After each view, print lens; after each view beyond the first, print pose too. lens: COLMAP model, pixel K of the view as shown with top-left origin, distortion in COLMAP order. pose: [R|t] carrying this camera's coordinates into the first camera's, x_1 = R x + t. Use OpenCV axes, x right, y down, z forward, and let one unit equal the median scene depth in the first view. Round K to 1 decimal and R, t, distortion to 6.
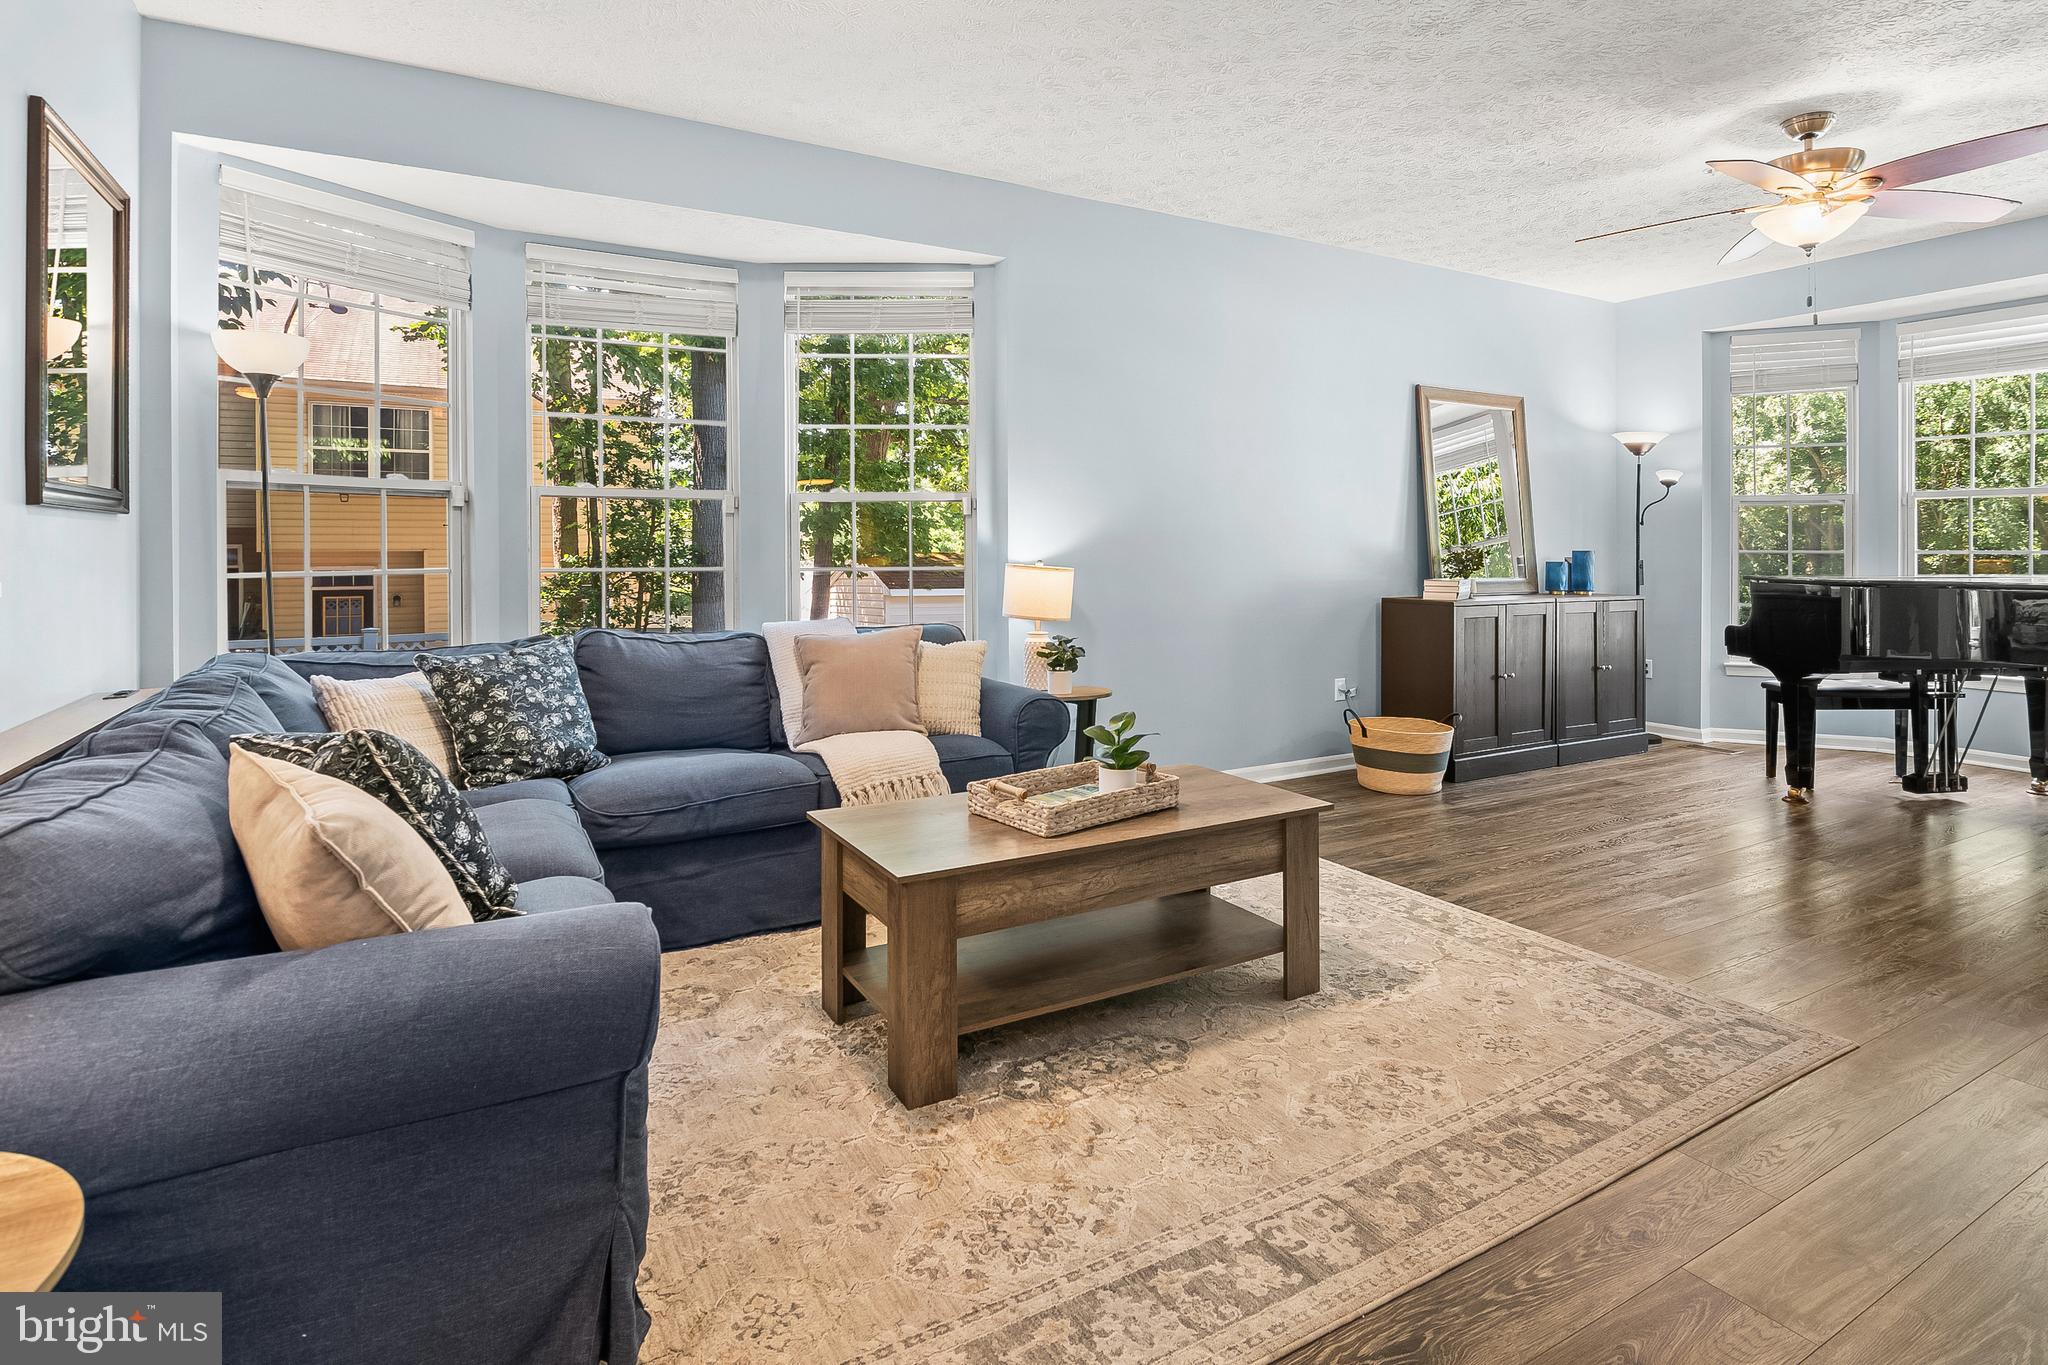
lens RADIAL K [[1038.6, 0, 1023.9], [0, 1038.6, 550.0], [0, 0, 1]] dist [-0.005454, -0.005532]
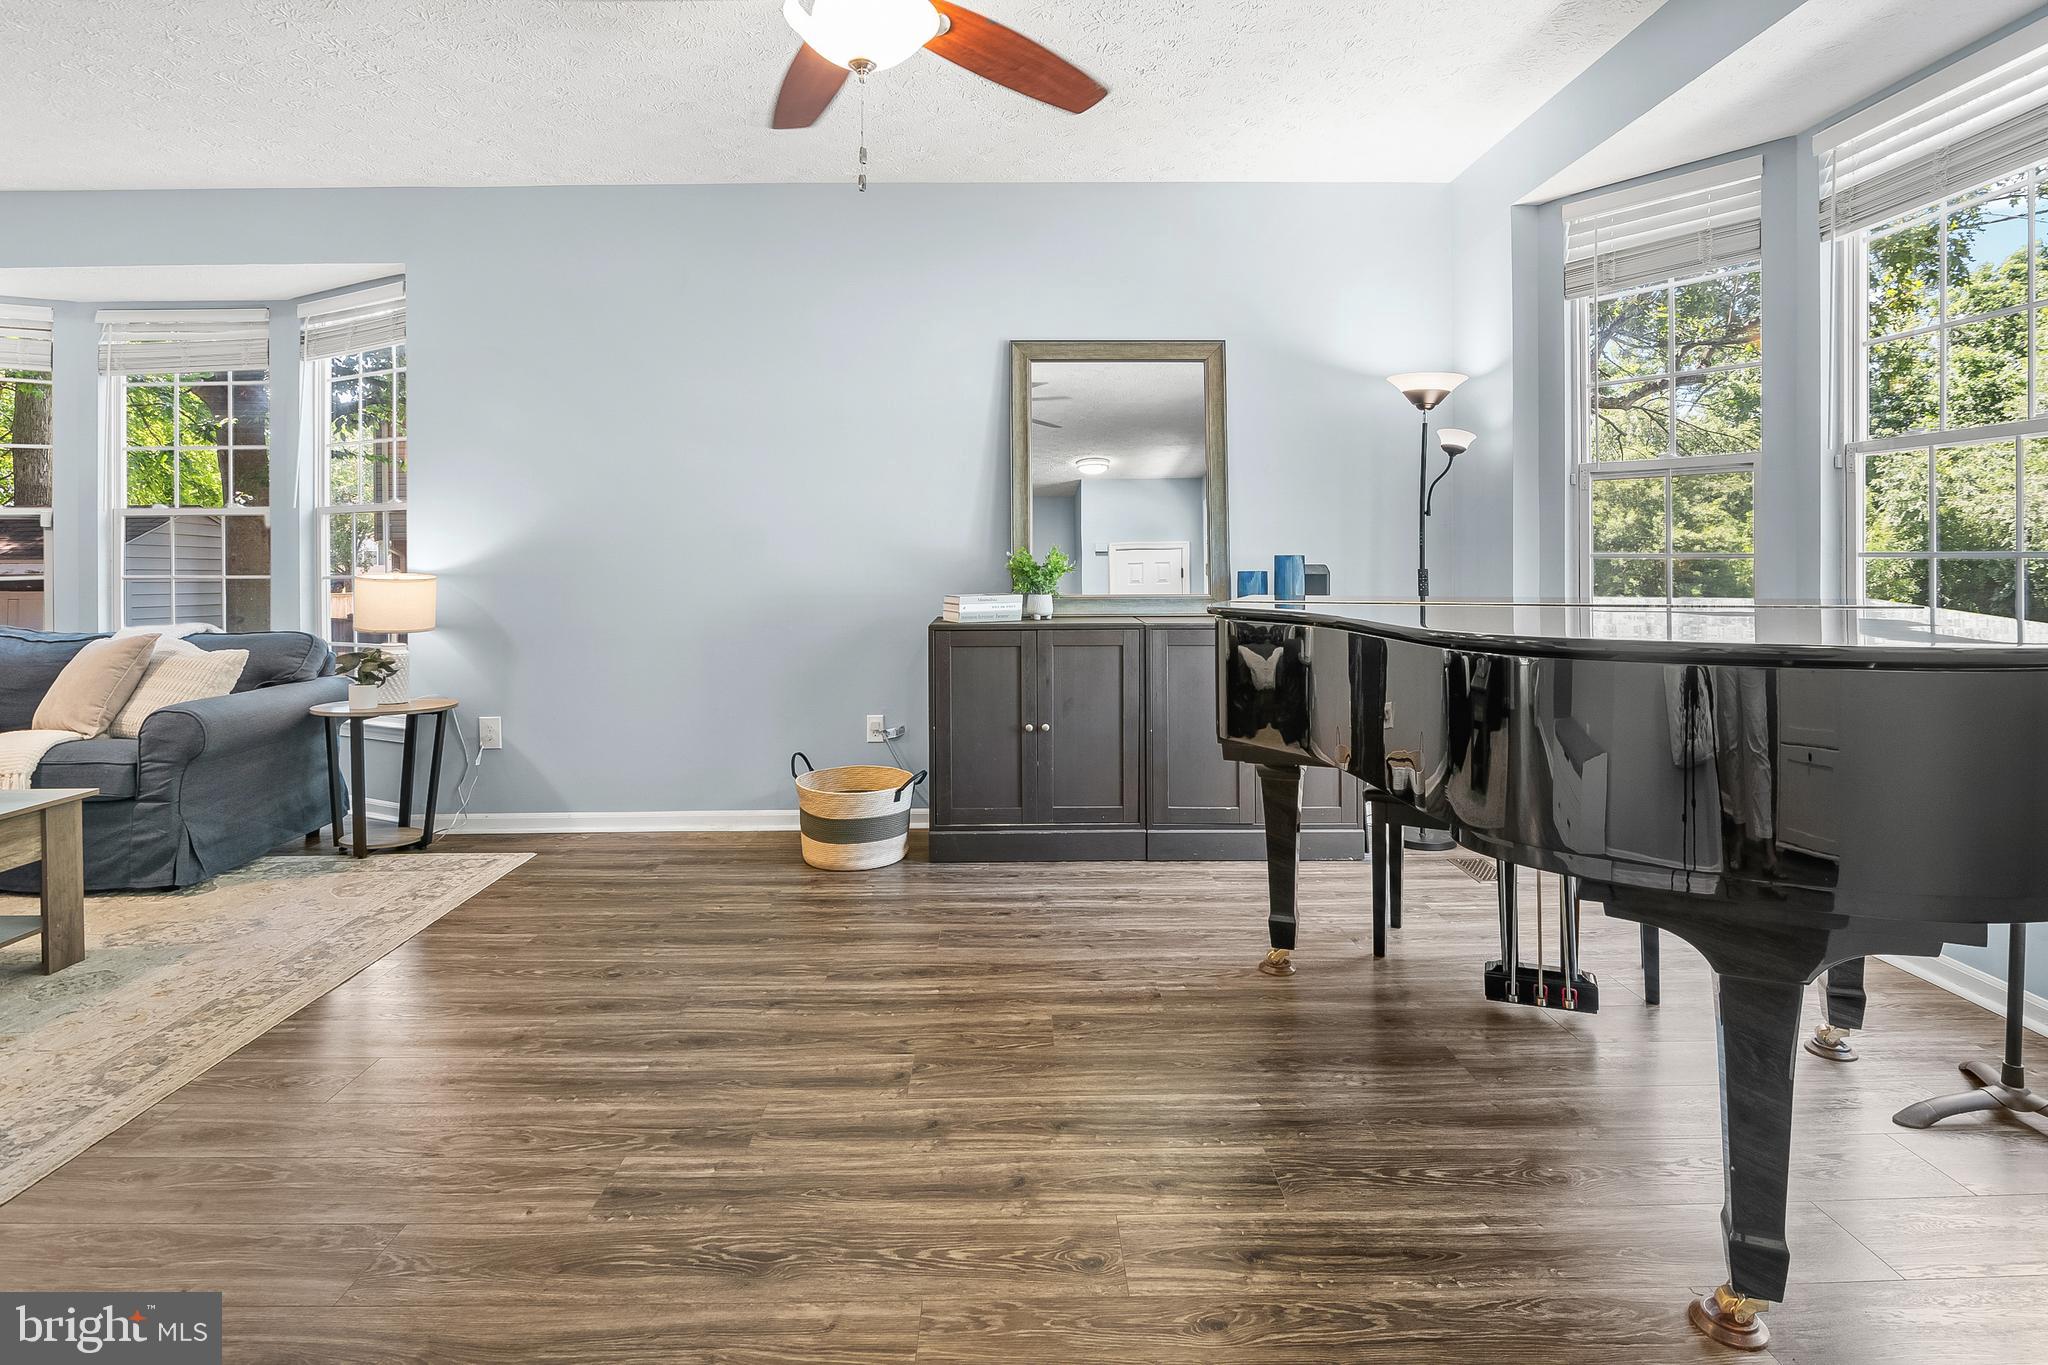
lens RADIAL K [[1038.6, 0, 1023.9], [0, 1038.6, 550.0], [0, 0, 1]] dist [-0.005454, -0.005532]
pose [[0.875048, -0.006560, -0.483992, 1.441663], [0.006971, 0.999975, -0.000949, -0.005734], [0.483986, -0.002543, 0.875072, 0.624864]]
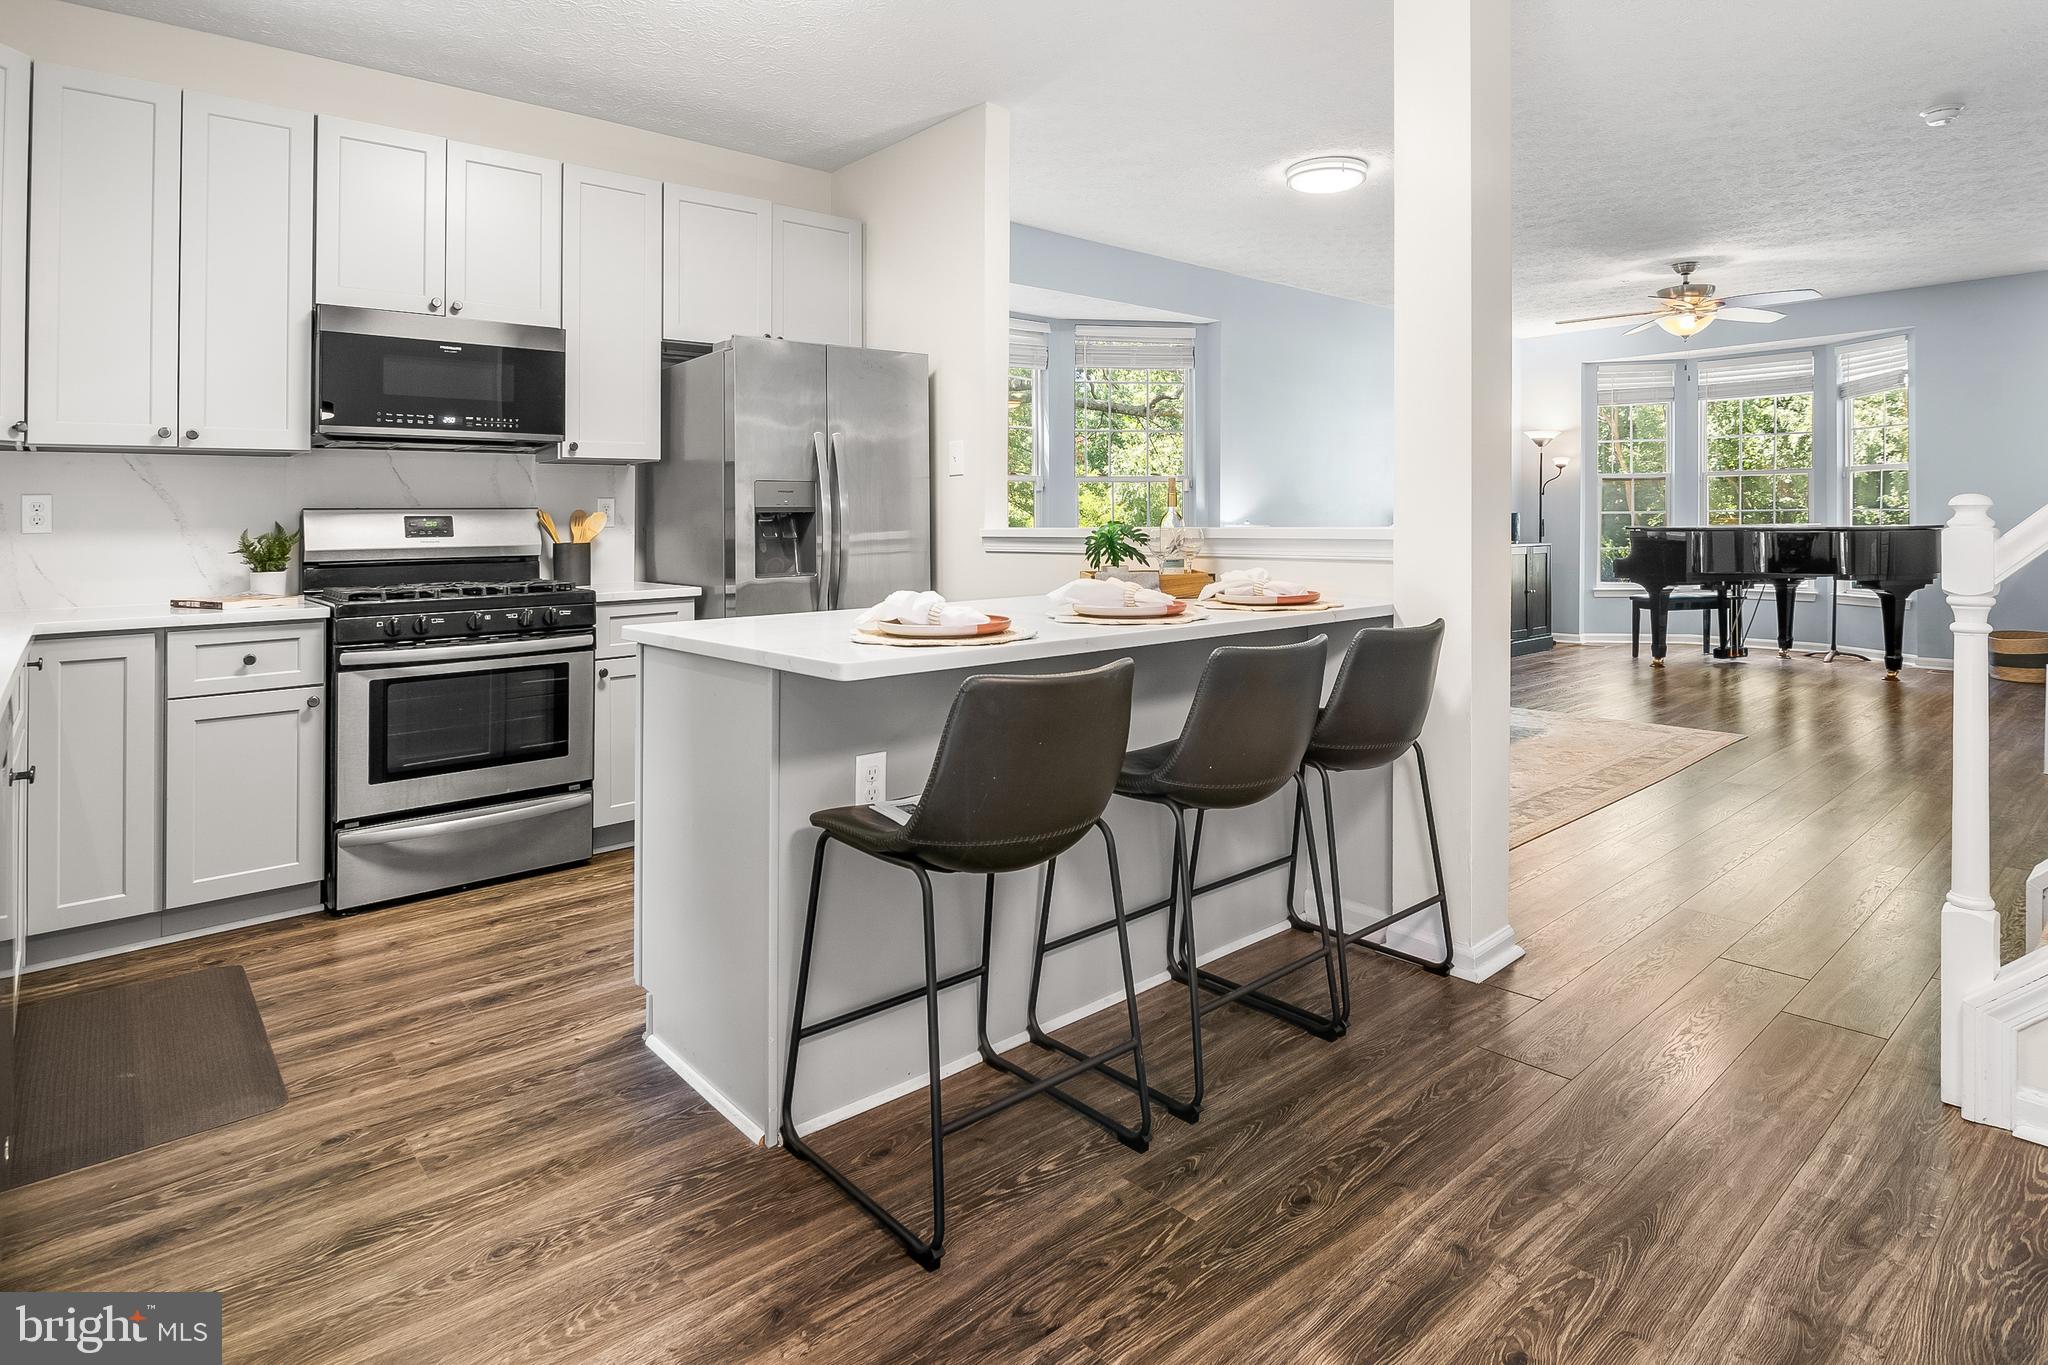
lens RADIAL K [[1107.7, 0, 1029.3], [0, 1107.7, 532.8], [0, 0, 1]] dist [-0.021494, 0.000115]
pose [[0.976495, -0.013754, 0.215100, -0.905883], [0.011721, 0.999874, 0.010724, 0.007994], [-0.215220, -0.007950, 0.976533, -0.724413]]
